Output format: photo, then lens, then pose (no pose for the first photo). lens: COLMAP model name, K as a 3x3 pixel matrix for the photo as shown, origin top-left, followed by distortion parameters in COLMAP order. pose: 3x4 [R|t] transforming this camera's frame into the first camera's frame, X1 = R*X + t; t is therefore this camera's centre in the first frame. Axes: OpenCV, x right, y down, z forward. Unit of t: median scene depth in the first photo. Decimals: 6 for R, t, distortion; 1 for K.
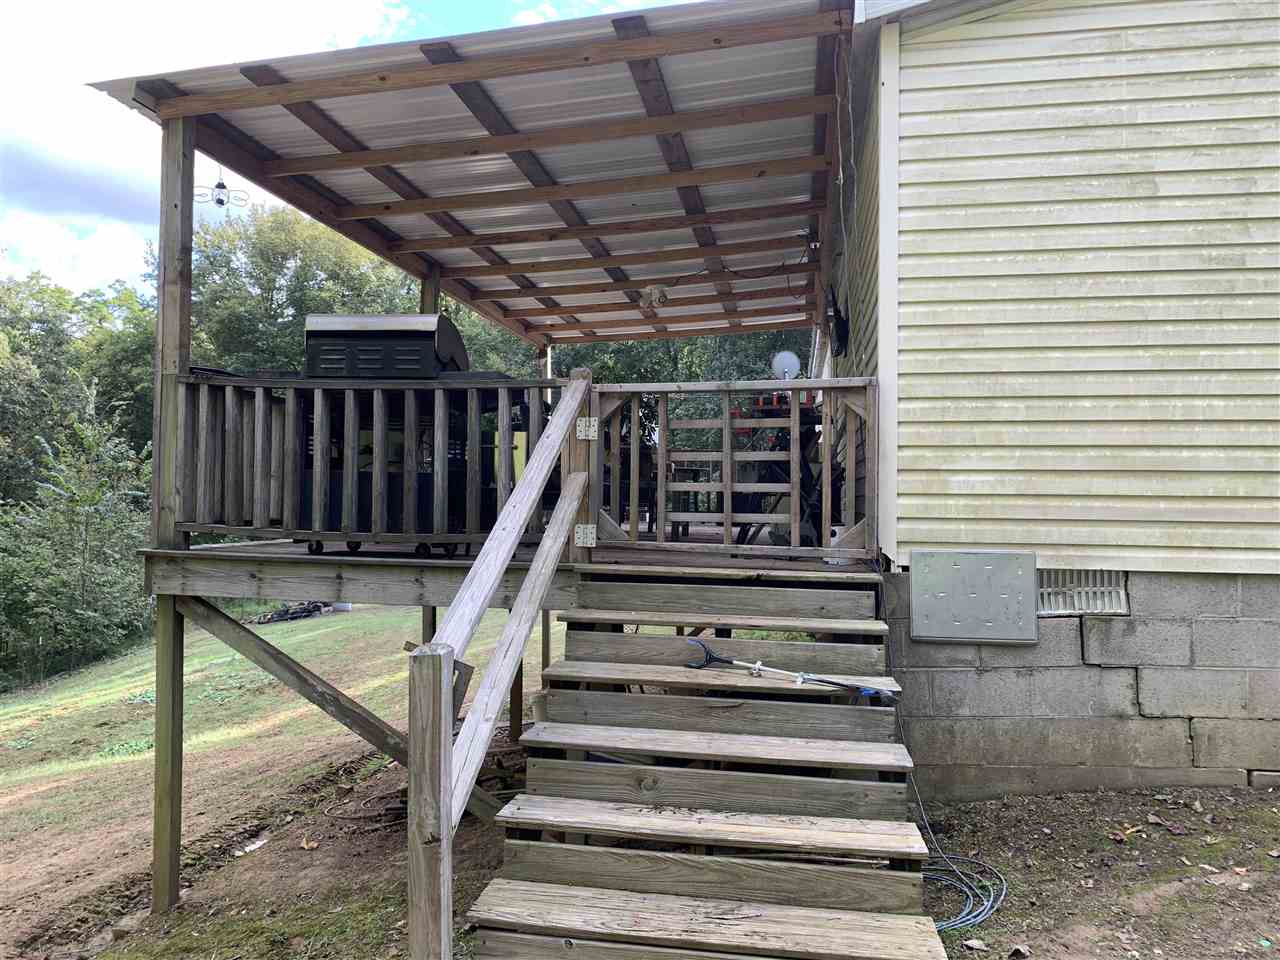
lens RADIAL K [[988.2, 0, 640.0], [0, 988.2, 480.4], [0, 0, 1]] dist [0.025150, -0.013423]
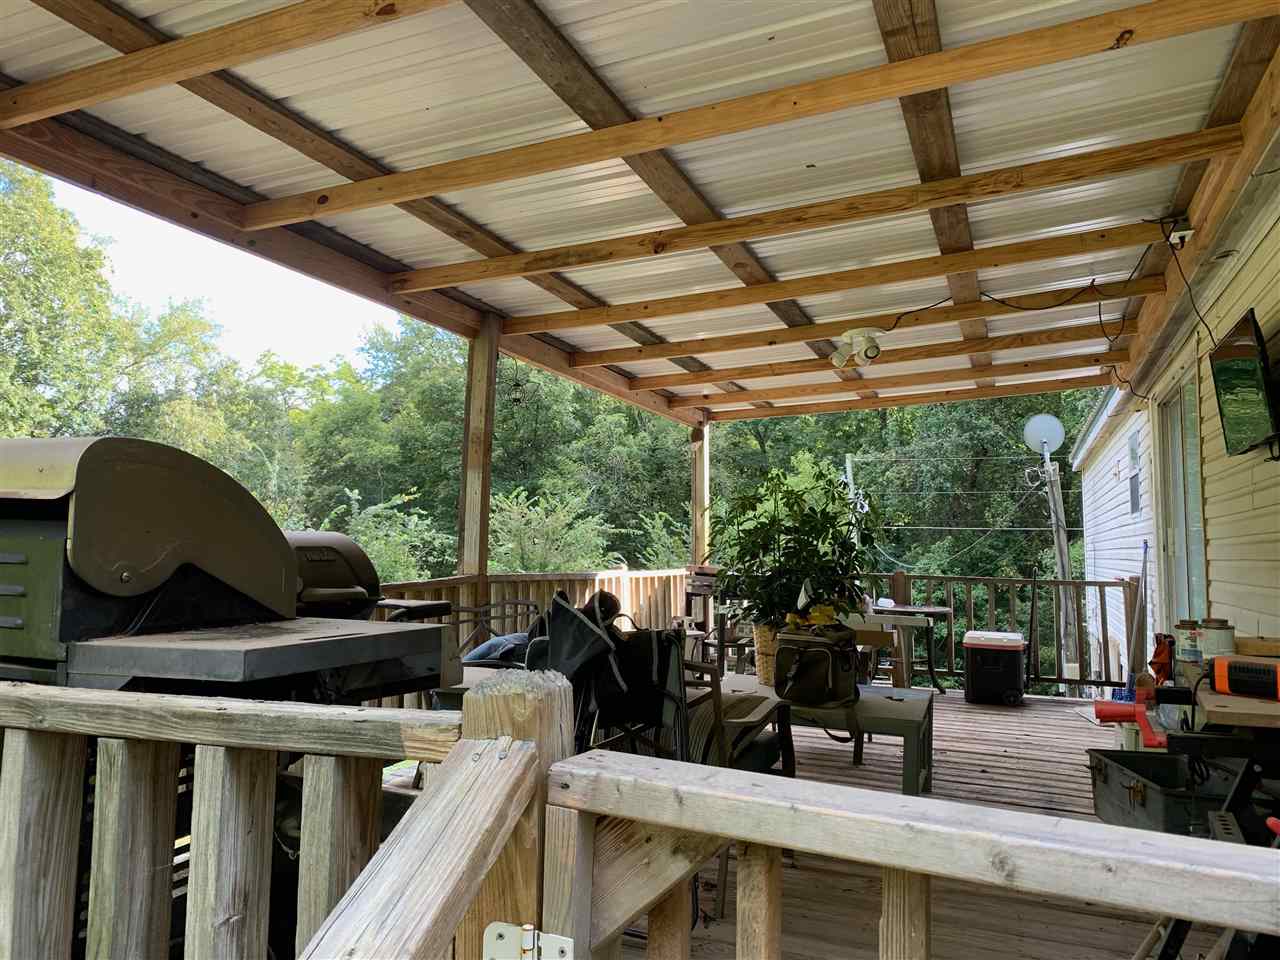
lens RADIAL K [[988.2, 0, 639.0], [0, 988.2, 476.3], [0, 0, 1]] dist [0.025150, -0.013423]
pose [[0.978519, -0.013710, -0.205701, 0.006690], [0.001291, 0.998174, -0.060390, -0.067391], [0.206153, 0.058827, 0.976750, 0.363476]]
